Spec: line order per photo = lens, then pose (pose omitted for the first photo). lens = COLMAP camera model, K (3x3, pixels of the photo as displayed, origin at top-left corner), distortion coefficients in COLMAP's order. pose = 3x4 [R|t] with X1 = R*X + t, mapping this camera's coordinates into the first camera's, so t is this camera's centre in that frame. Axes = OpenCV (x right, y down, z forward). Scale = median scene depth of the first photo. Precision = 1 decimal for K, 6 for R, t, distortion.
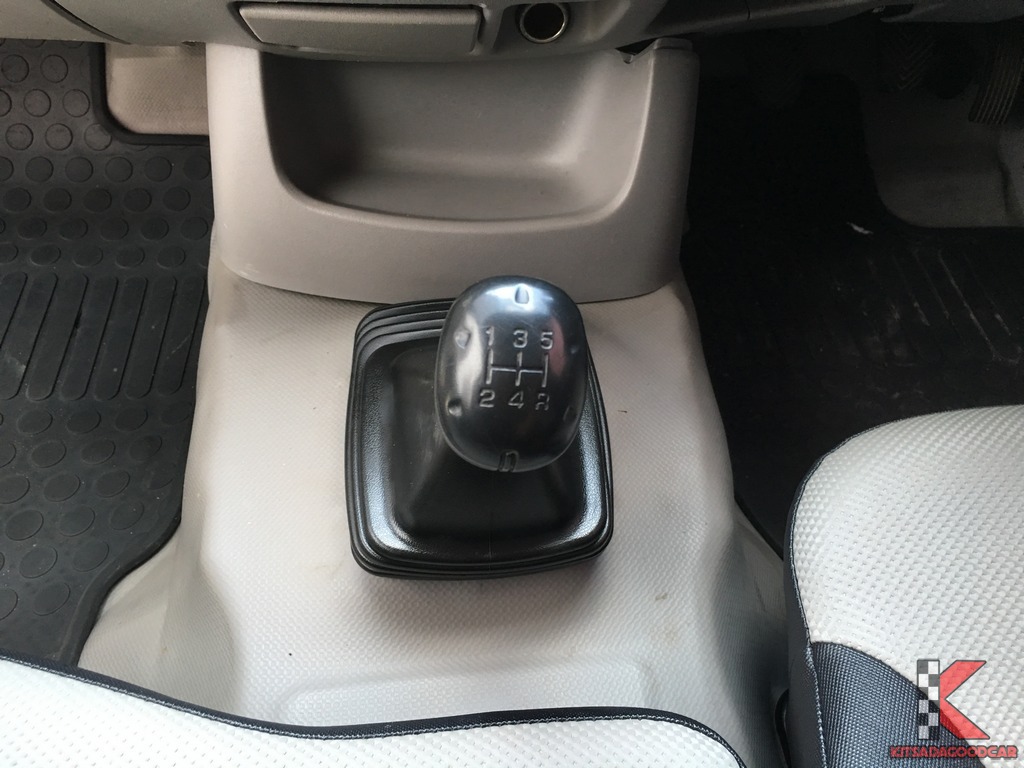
lens RADIAL K [[916.8, 0, 516.1], [0, 916.8, 369.5], [0, 0, 1]] dist [0.040928, -0.013396]
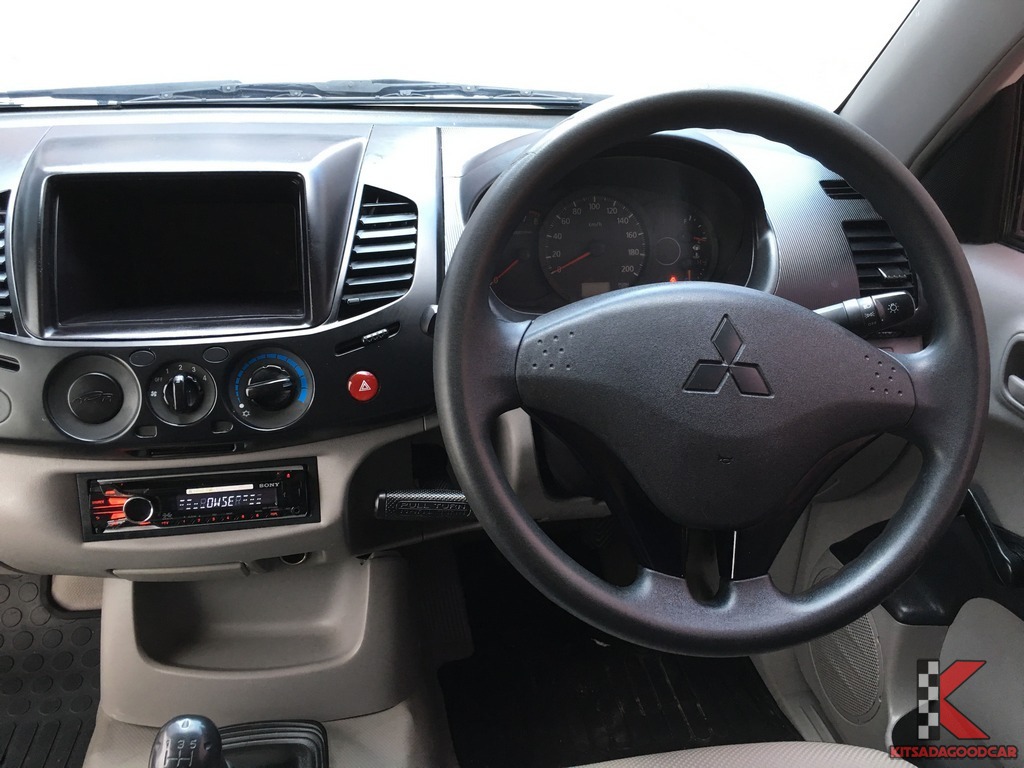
lens RADIAL K [[891.9, 0, 512.4], [0, 891.9, 381.4], [0, 0, 1]] dist [0.069345, -0.096709]
pose [[0.997333, -0.053659, 0.049476, 0.311134], [0.069283, 0.909207, -0.410539, 0.051085], [-0.022955, 0.412872, 0.910500, -0.595485]]
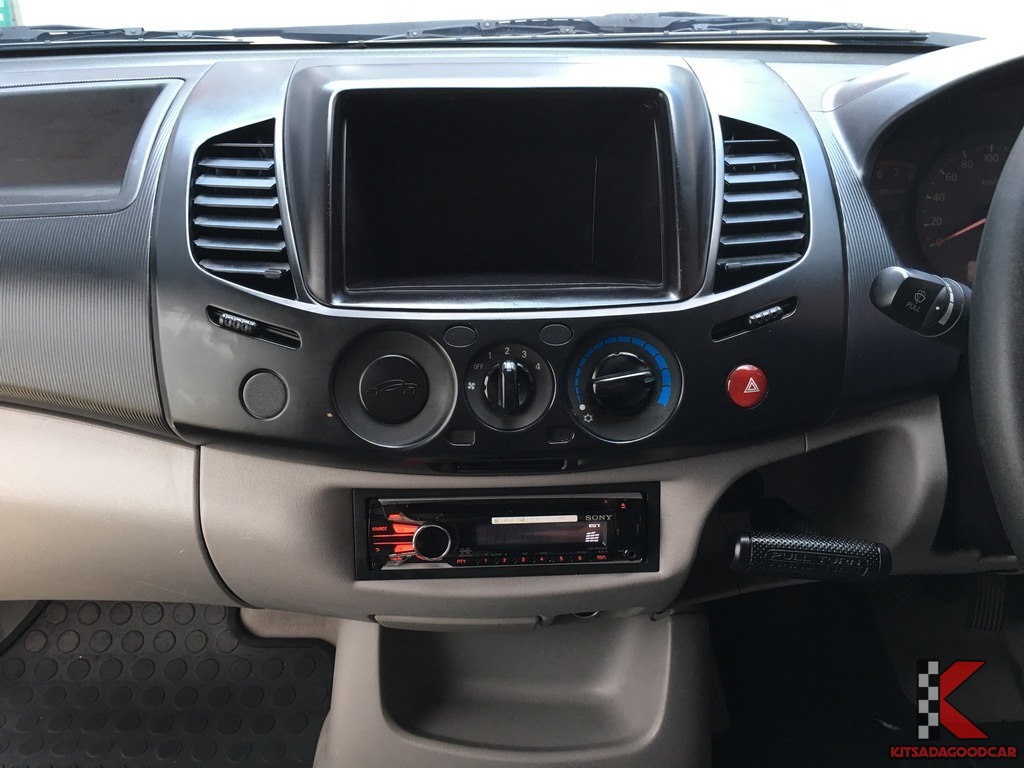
lens RADIAL K [[905.9, 0, 512.0], [0, 905.9, 384.0], [0, 0, 1]] dist [0.045492, -0.002261]
pose [[0.997253, -0.019287, -0.071520, 0.019495], [-0.013175, 0.903932, -0.427474, -0.075307], [0.072894, 0.427242, 0.901194, -0.300378]]
